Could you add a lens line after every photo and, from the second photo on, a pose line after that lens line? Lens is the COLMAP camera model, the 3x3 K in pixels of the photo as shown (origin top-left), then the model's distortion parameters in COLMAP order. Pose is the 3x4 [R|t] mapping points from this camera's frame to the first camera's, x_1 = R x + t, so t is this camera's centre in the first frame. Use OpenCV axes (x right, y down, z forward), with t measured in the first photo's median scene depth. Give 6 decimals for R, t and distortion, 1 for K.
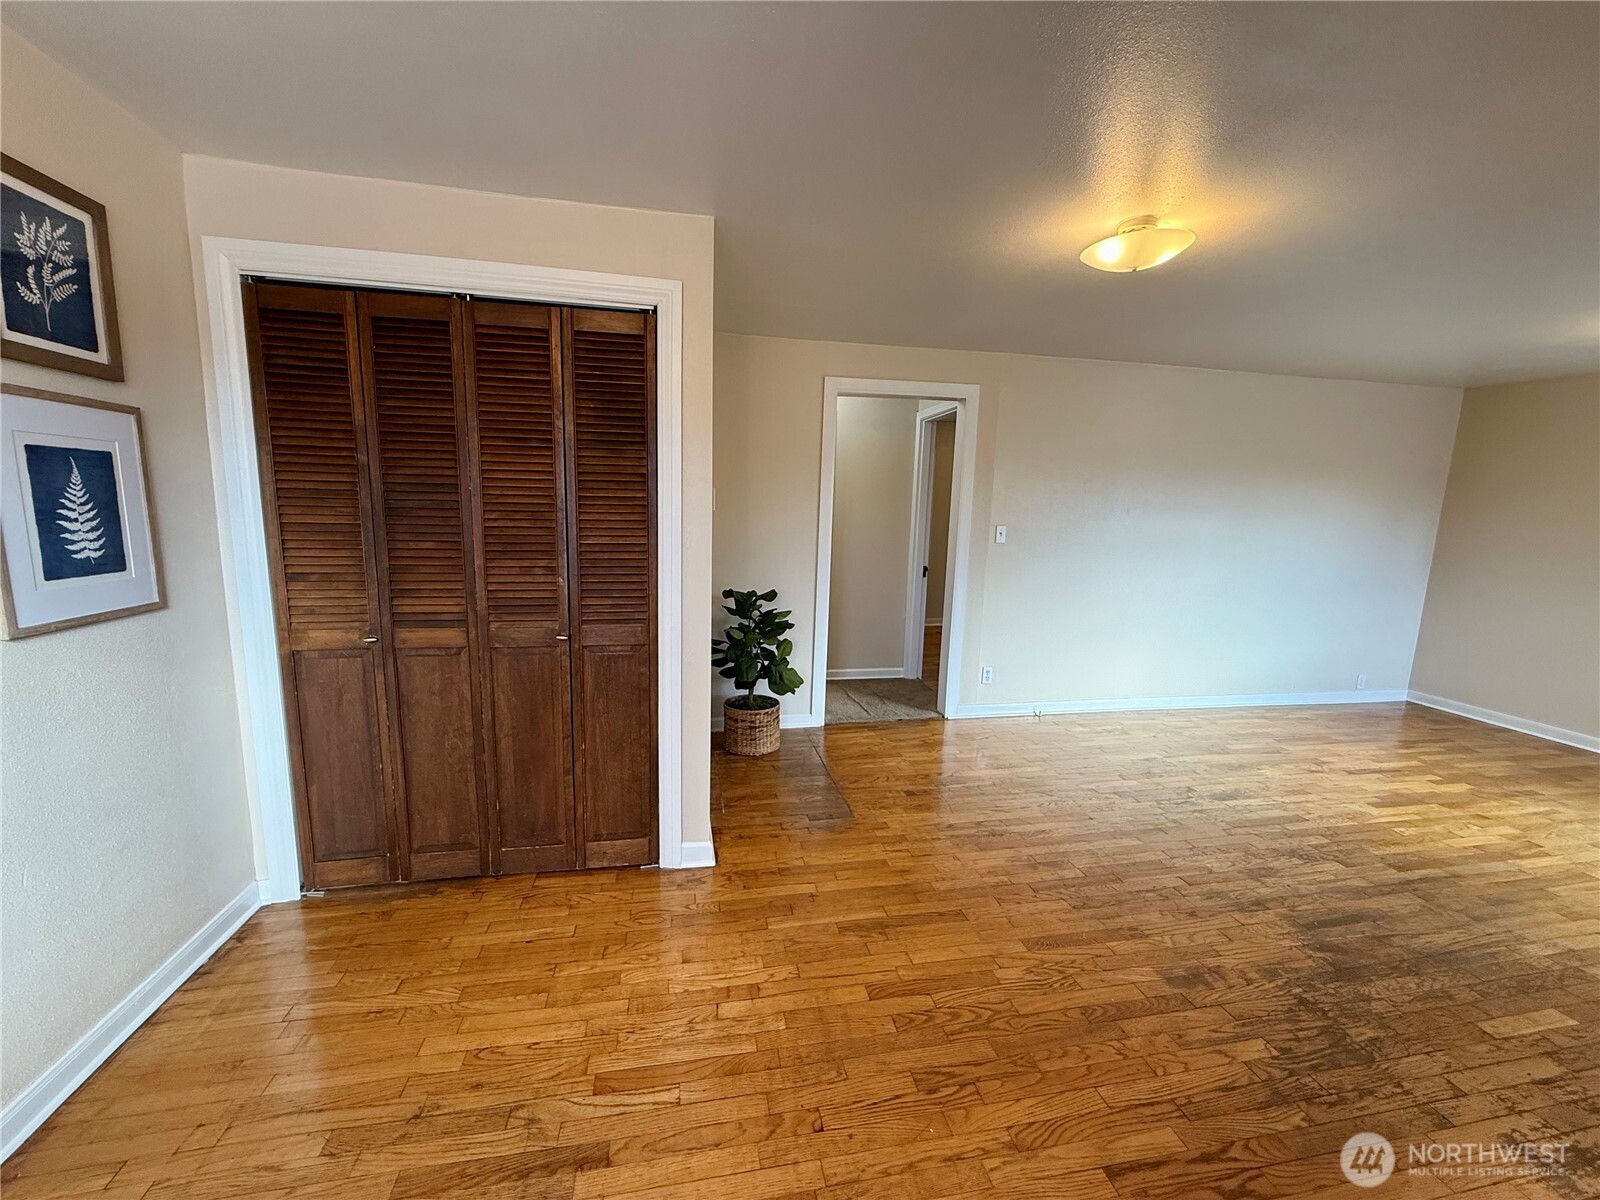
lens RADIAL K [[638.4, 0, 796.6], [0, 638.4, 599.5], [0, 0, 1]] dist [0.000875, -0.000346]
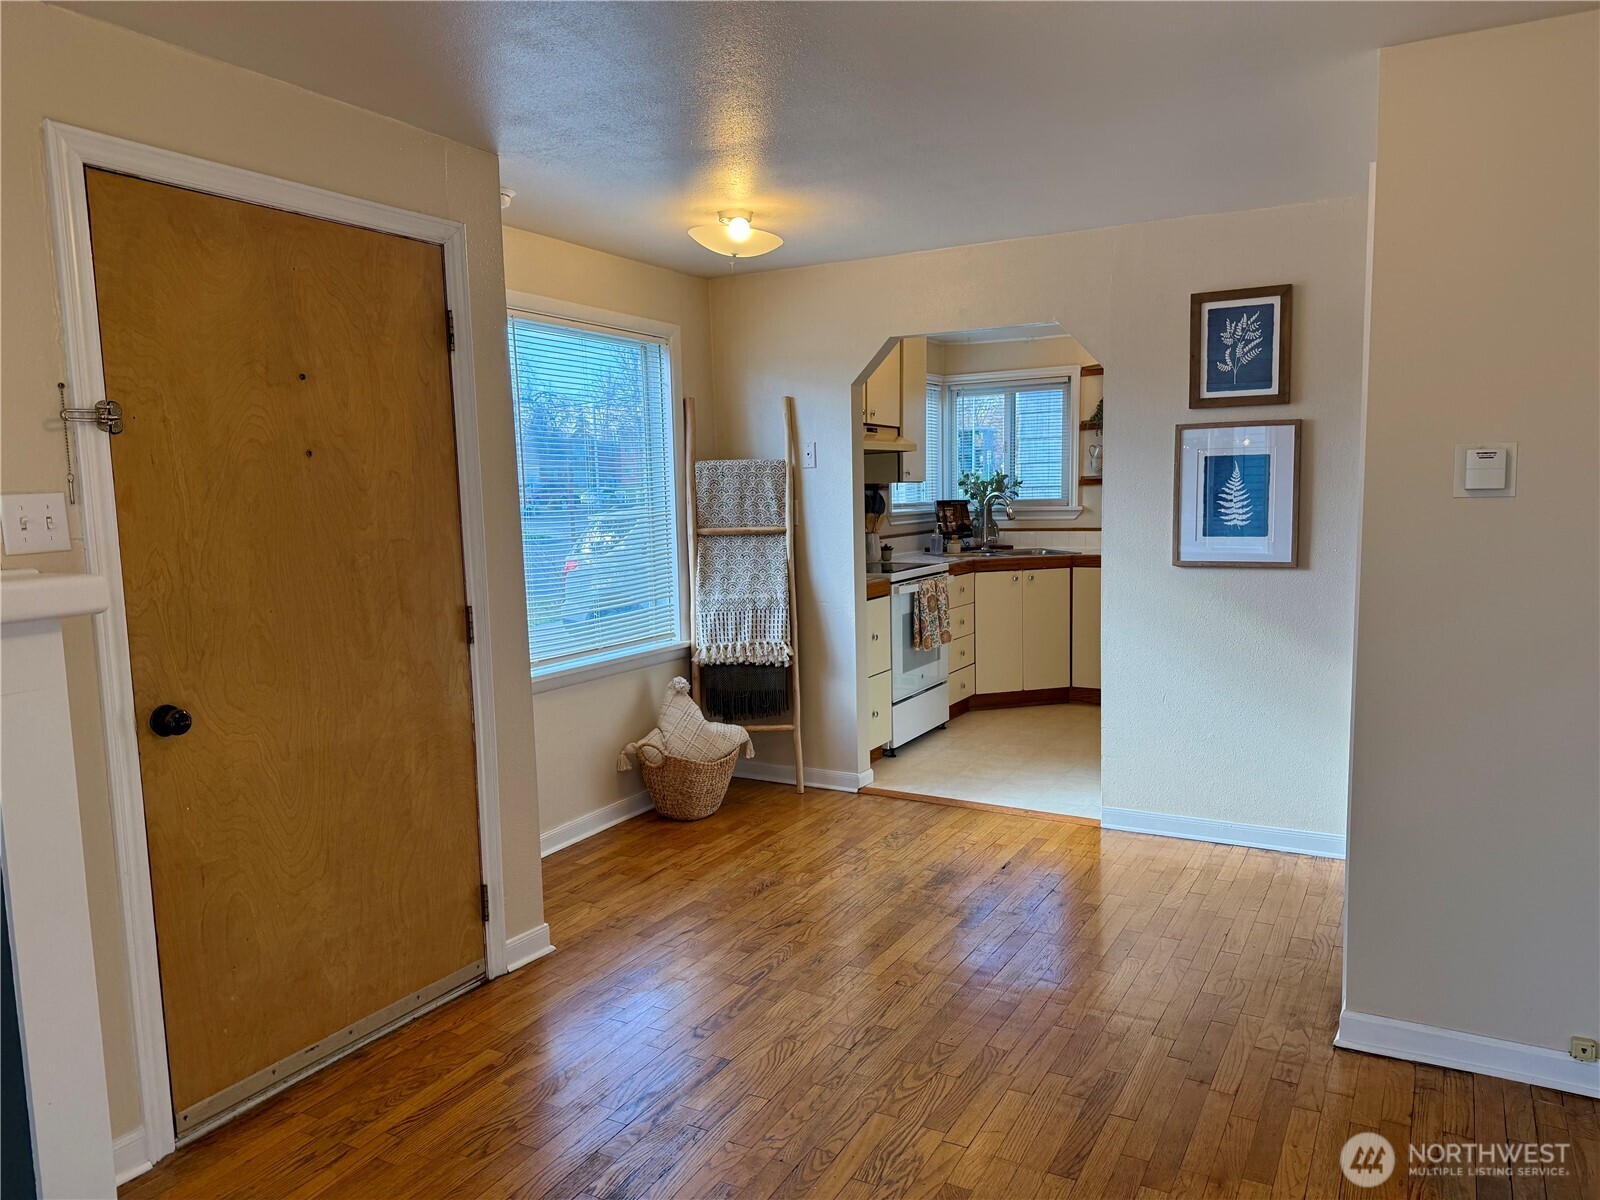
lens RADIAL K [[1118.9, 0, 800.2], [0, 1118.9, 609.5], [0, 0, 1]] dist [0.116715, -0.198194]
pose [[-0.644514, 0.069737, -0.761405, 1.243414], [-0.107568, 0.977657, 0.180598, -0.183918], [0.756988, 0.198301, -0.622612, 1.447270]]
